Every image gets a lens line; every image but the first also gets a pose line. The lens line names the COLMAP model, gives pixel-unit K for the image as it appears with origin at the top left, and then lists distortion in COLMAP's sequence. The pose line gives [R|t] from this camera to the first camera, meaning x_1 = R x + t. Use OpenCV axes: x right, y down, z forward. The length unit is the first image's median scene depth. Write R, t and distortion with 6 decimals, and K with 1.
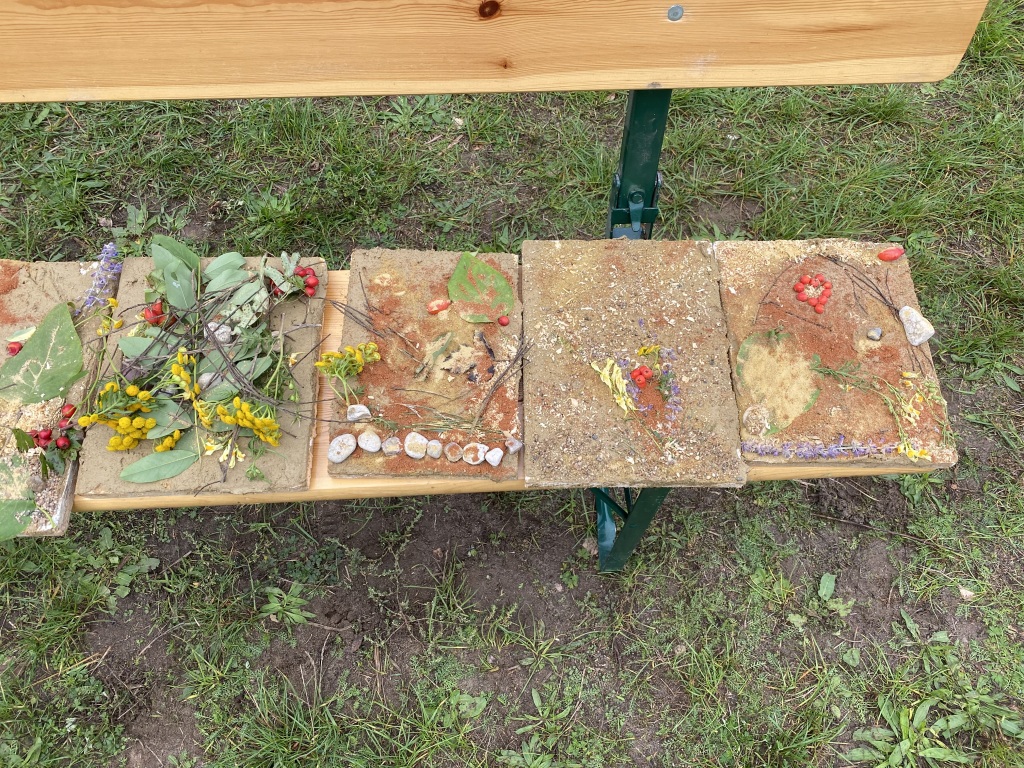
lens RADIAL K [[766.6, 0, 507.7], [0, 766.6, 381.9], [0, 0, 1]] dist [0.005697, -0.002013]
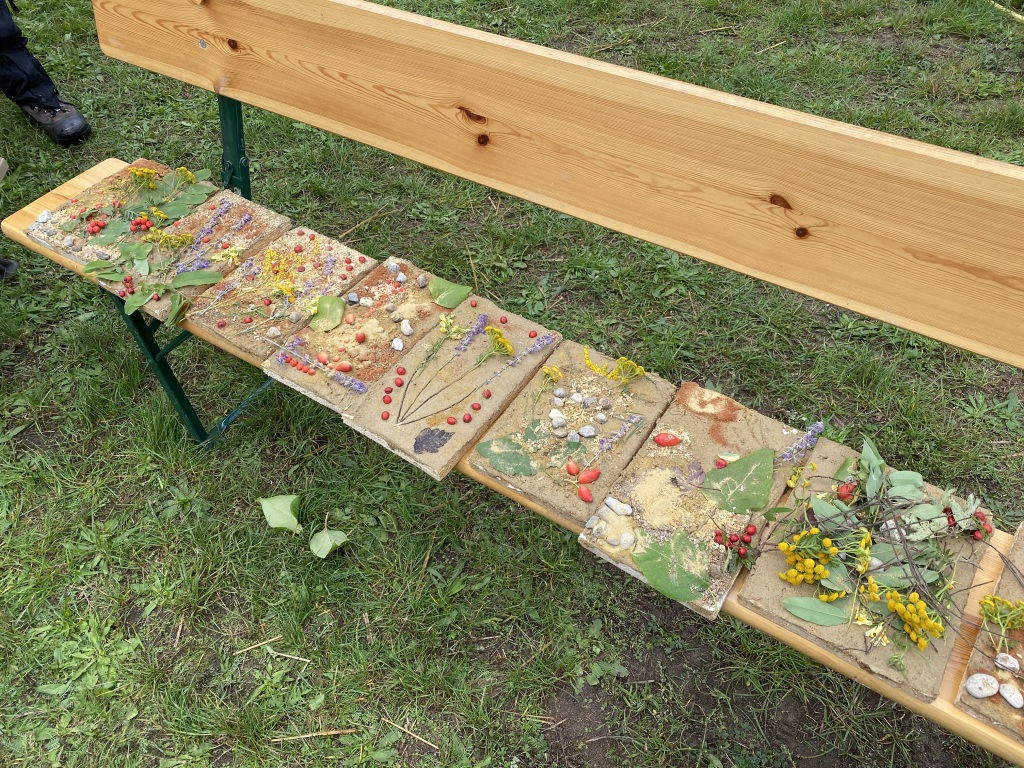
lens RADIAL K [[766.6, 0, 513.4], [0, 766.6, 383.1], [0, 0, 1]] dist [0.005697, -0.002013]
pose [[0.810119, 0.397973, -0.430494, -0.408816], [-0.502934, 0.849107, -0.161478, 0.207196], [0.301271, 0.347326, 0.888032, -0.250408]]
